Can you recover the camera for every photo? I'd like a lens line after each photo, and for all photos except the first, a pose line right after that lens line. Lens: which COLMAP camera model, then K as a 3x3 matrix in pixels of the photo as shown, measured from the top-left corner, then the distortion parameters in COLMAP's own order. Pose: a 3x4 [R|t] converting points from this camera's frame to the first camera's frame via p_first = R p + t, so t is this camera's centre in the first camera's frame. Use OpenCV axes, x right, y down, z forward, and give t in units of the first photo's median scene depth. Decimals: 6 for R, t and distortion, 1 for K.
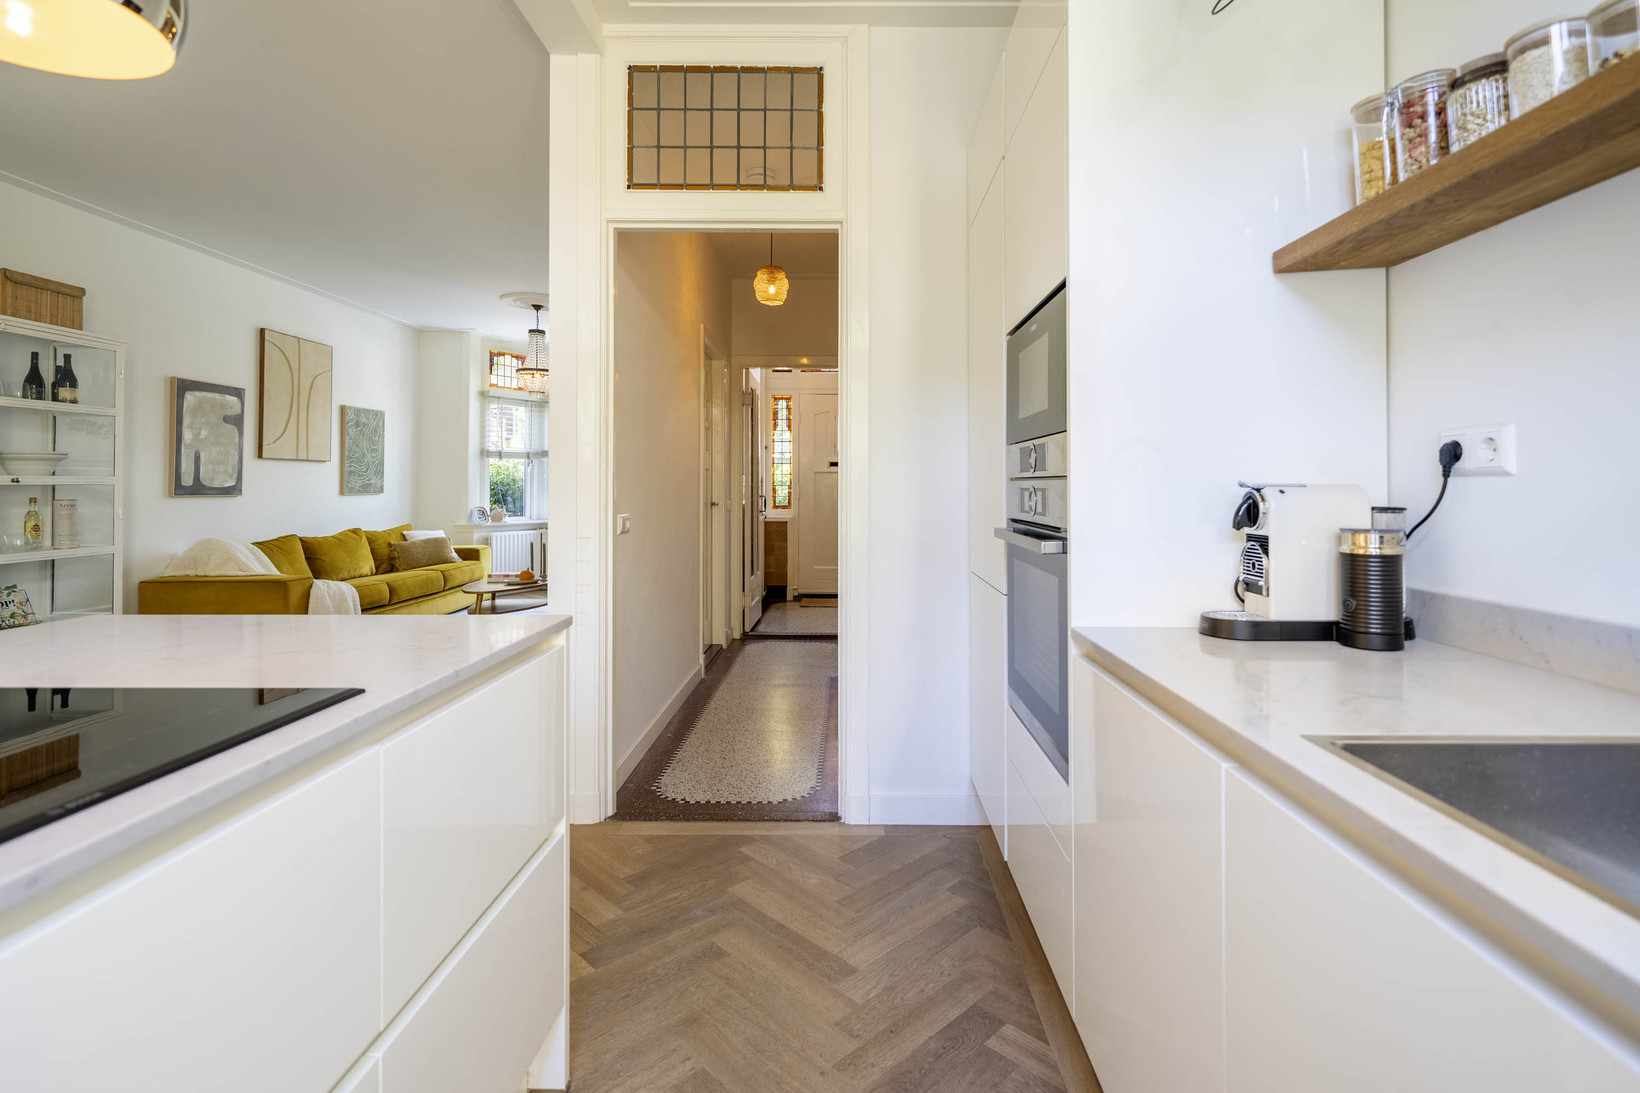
lens RADIAL K [[764.7, 0, 856.0], [0, 764.7, 478.2], [0, 0, 1]] dist [-0.009300, 0.003496]
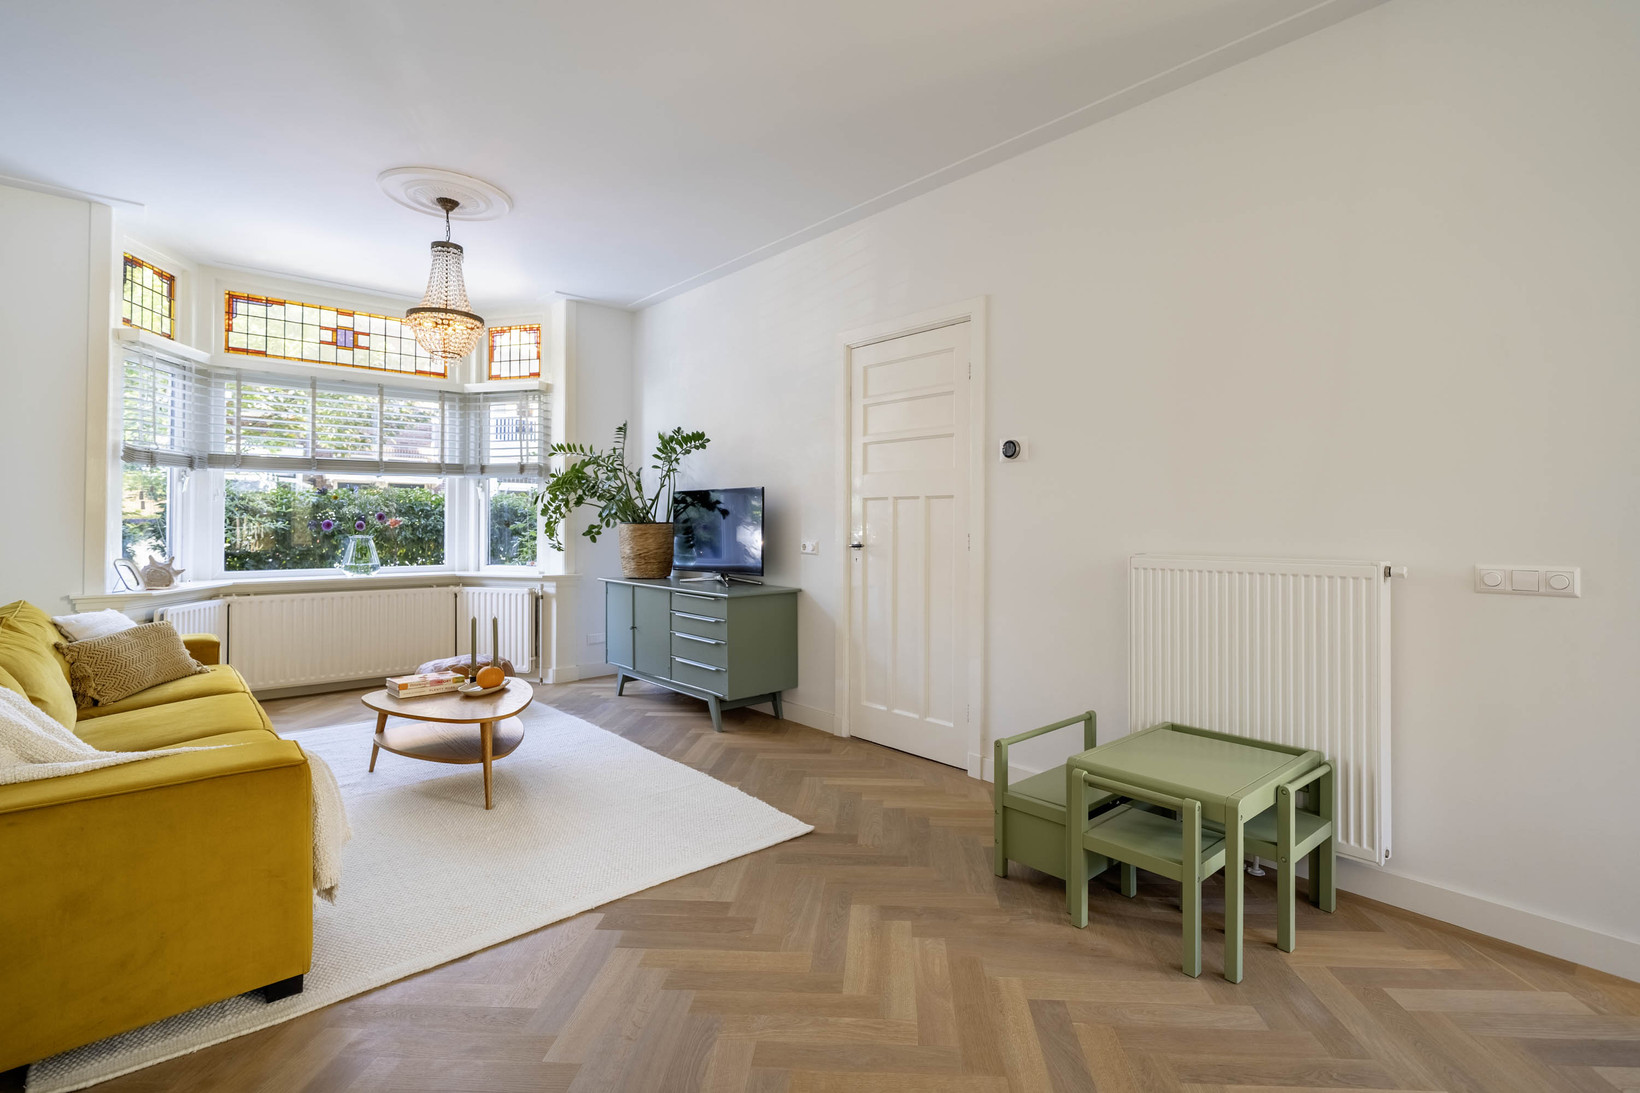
lens RADIAL K [[764.7, 0, 861.7], [0, 764.7, 529.8], [0, 0, 1]] dist [-0.009300, 0.003496]
pose [[0.752892, 0.000649, 0.658144, -0.729428], [-0.013394, 0.999808, 0.014337, 0.007175], [-0.658008, -0.019609, 0.752755, 0.482719]]
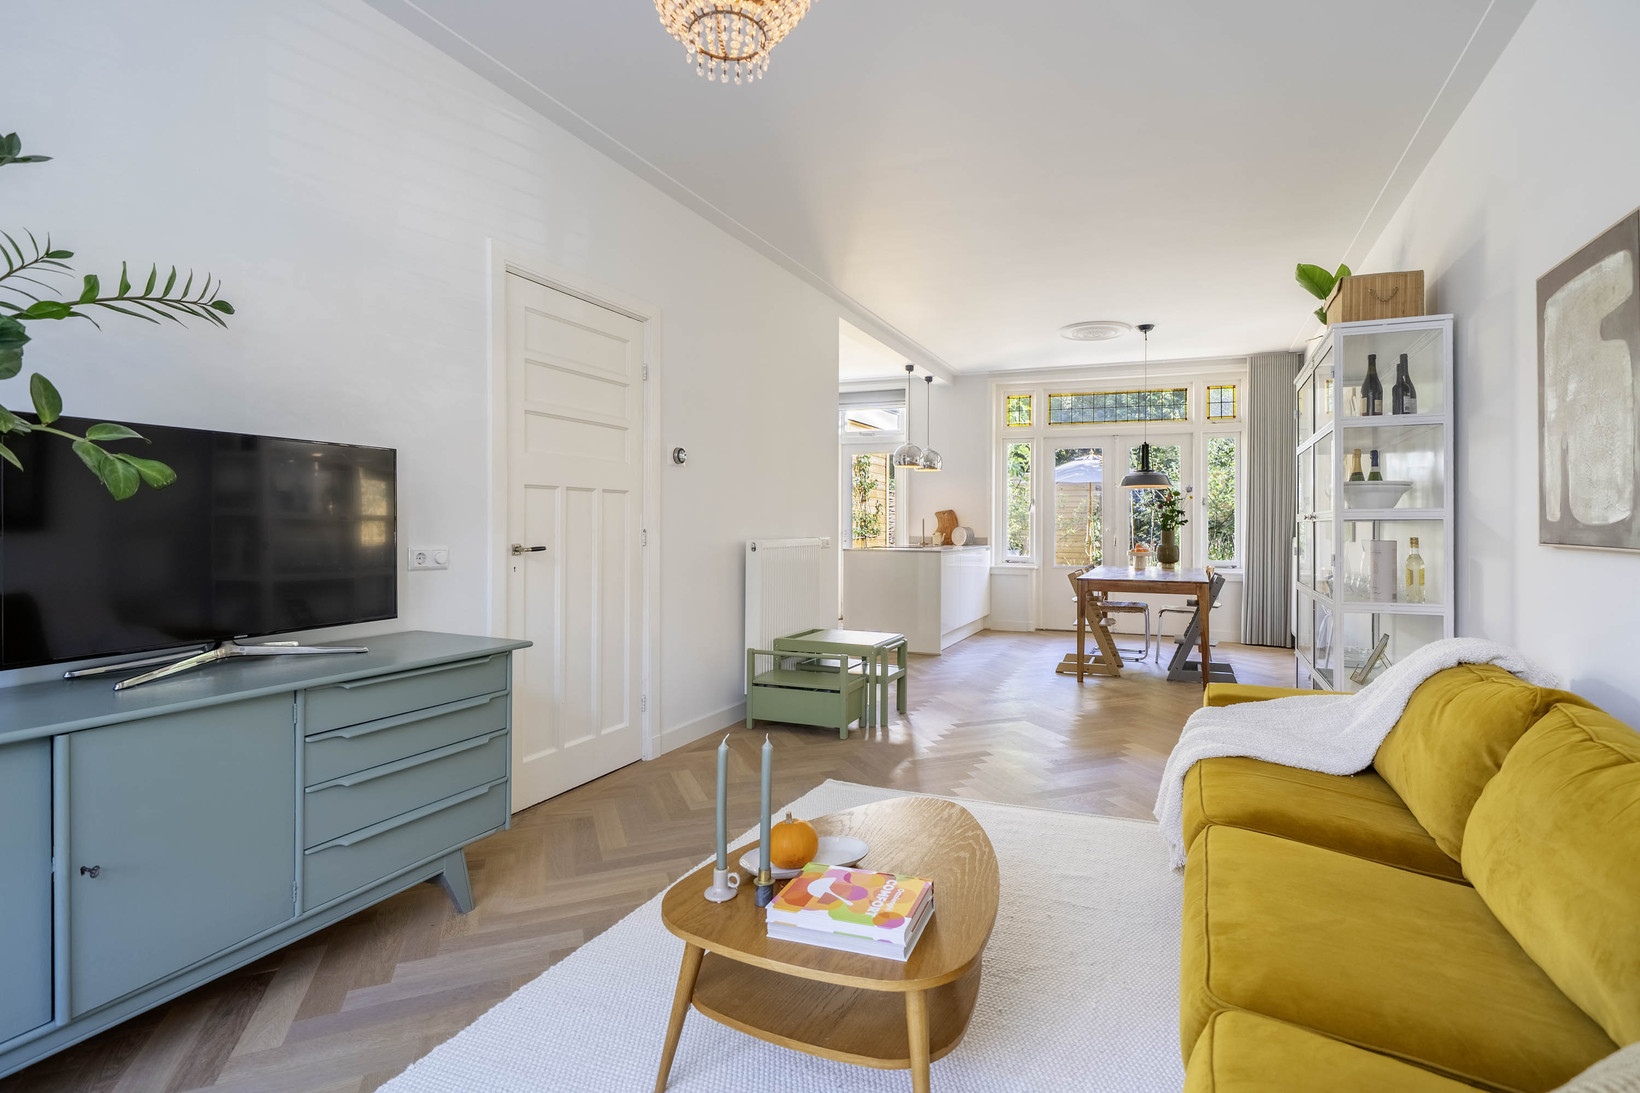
lens RADIAL K [[764.7, 0, 883.0], [0, 764.7, 503.6], [0, 0, 1]] dist [-0.009300, 0.003496]
pose [[-0.918328, 0.004878, 0.395790, -0.694220], [-0.009925, 0.999326, -0.035347, 0.018260], [-0.395696, -0.036388, -0.917660, 1.510517]]
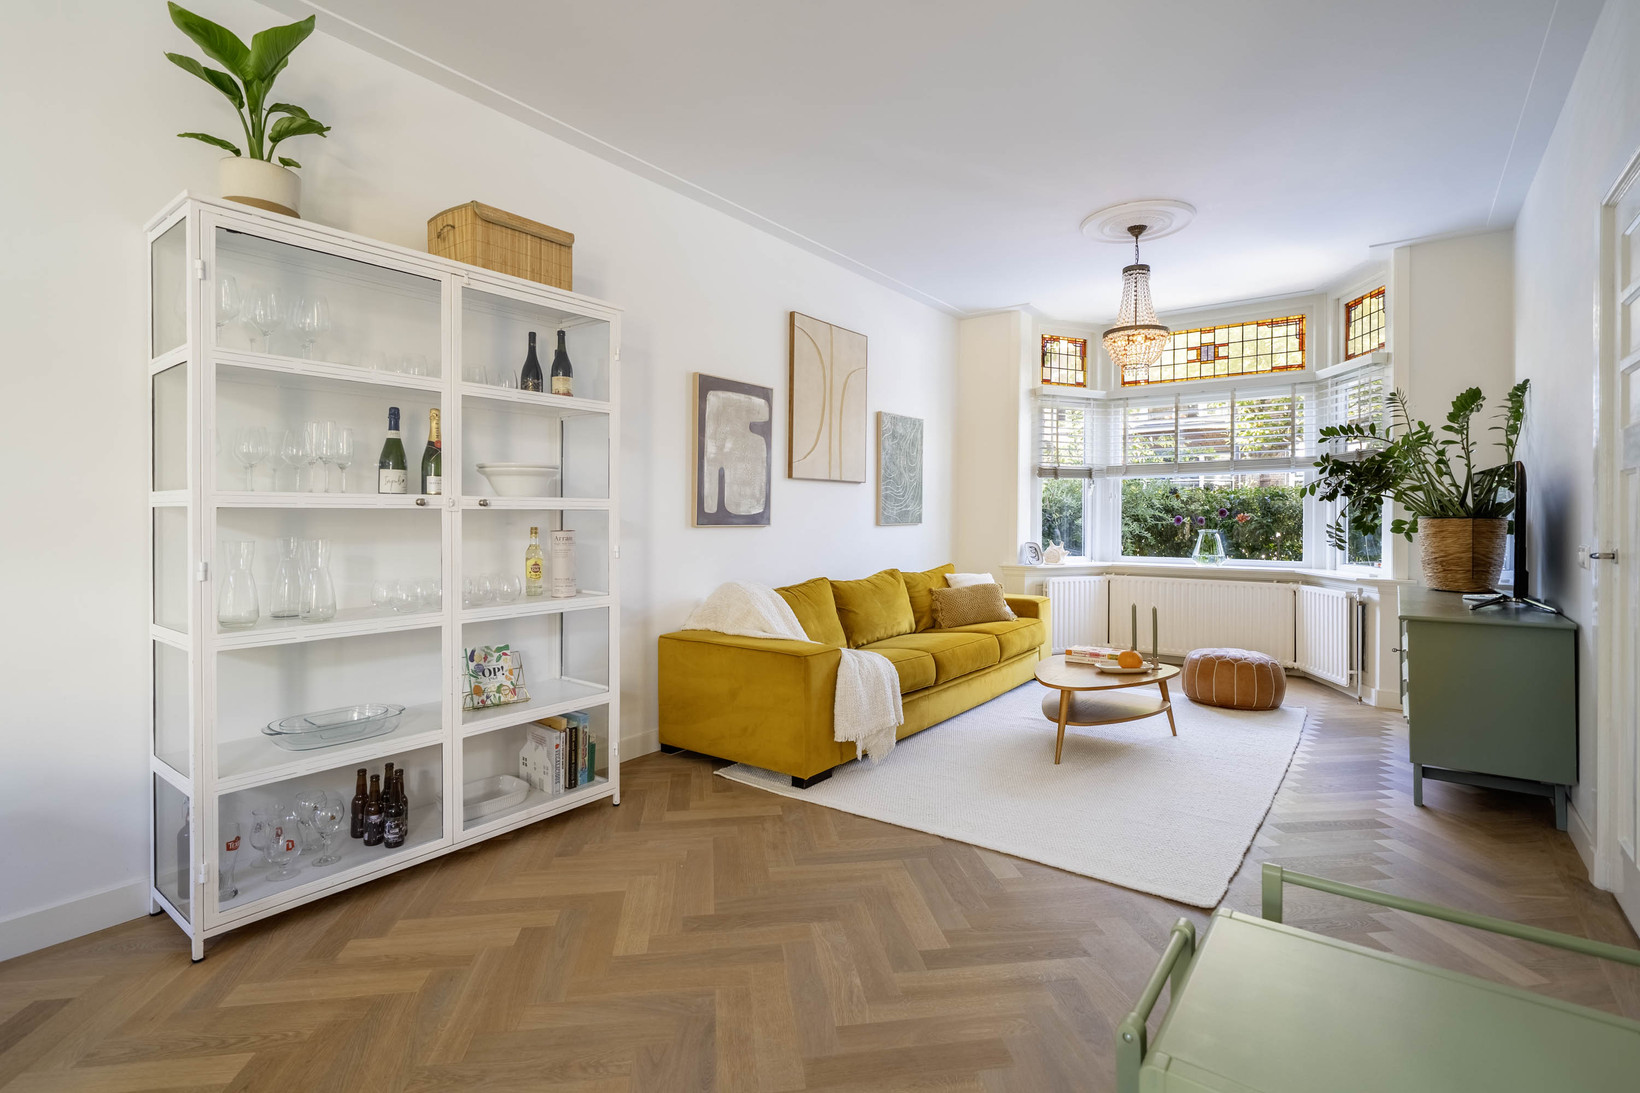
lens RADIAL K [[764.7, 0, 822.0], [0, 764.7, 528.8], [0, 0, 1]] dist [-0.009300, 0.003496]
pose [[0.785462, 0.012920, -0.618775, -0.301441], [0.003240, 0.999683, 0.024985, 0.007119], [0.618901, -0.021630, 0.785171, 0.449167]]
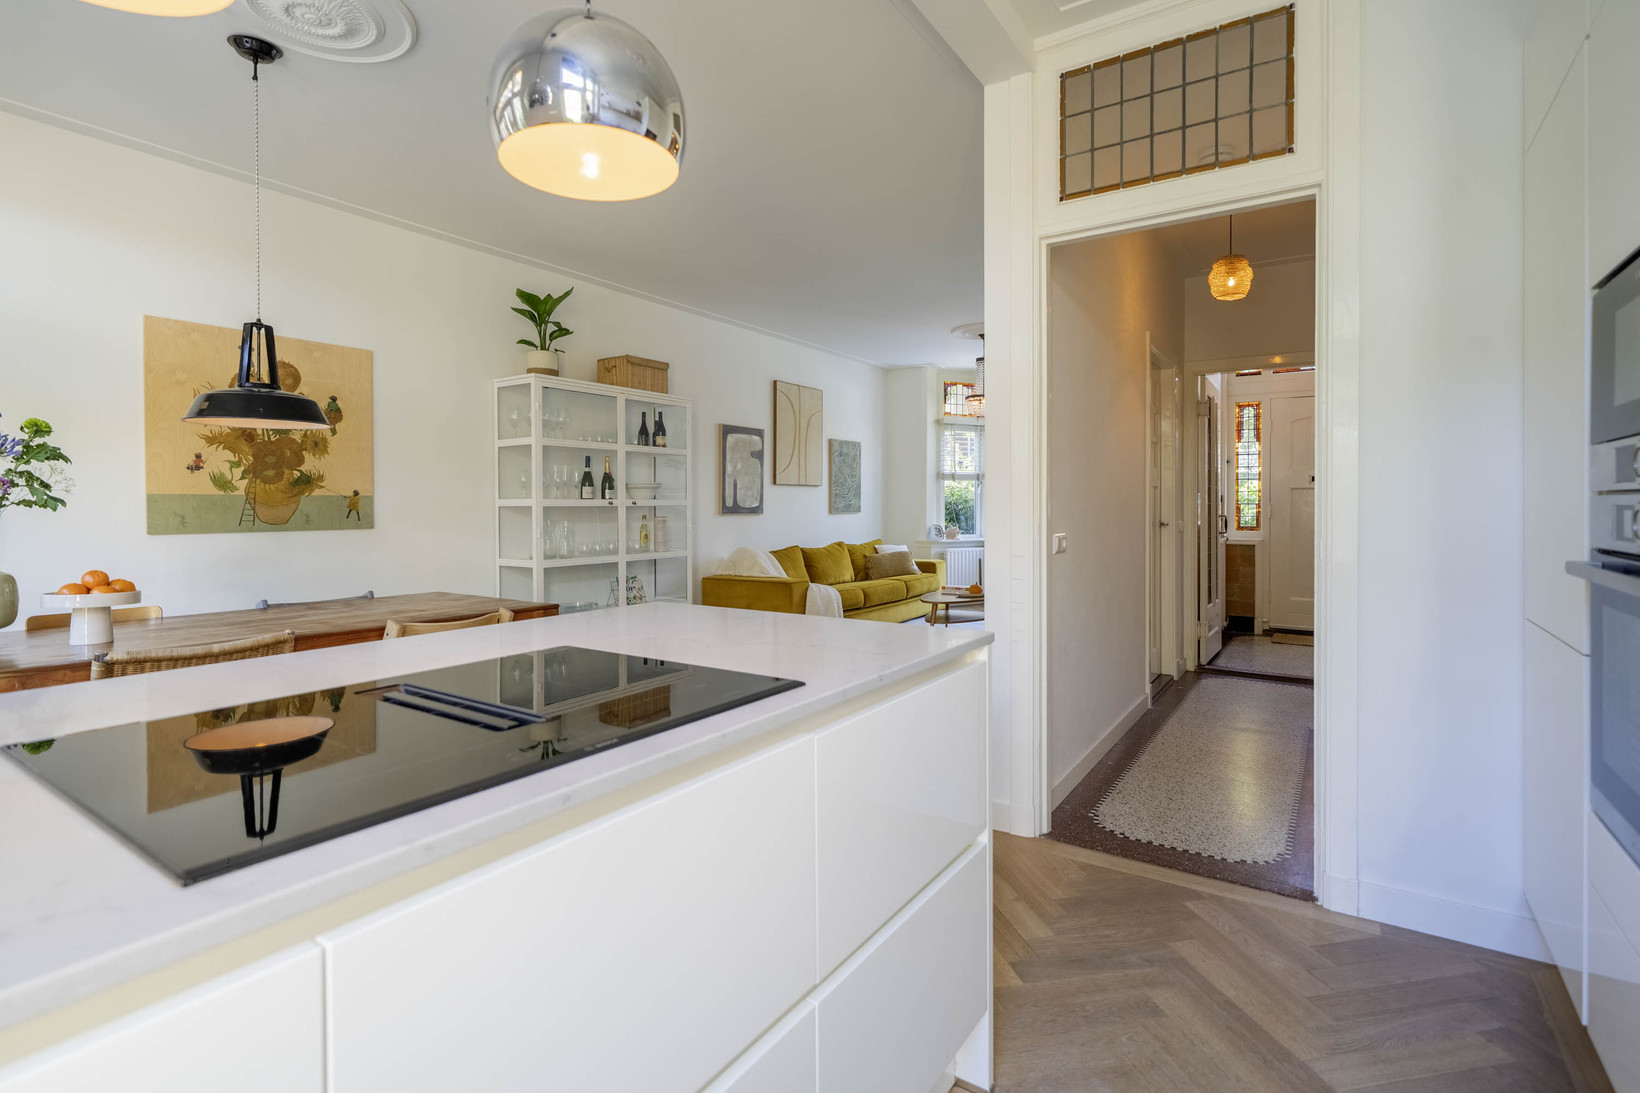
lens RADIAL K [[764.7, 0, 841.9], [0, 764.7, 512.8], [0, 0, 1]] dist [-0.009300, 0.003496]
pose [[0.831035, 0.001040, -0.556220, 0.009209], [0.010021, 0.999808, 0.016842, 0.000757], [0.556130, -0.019570, 0.830865, 0.018511]]
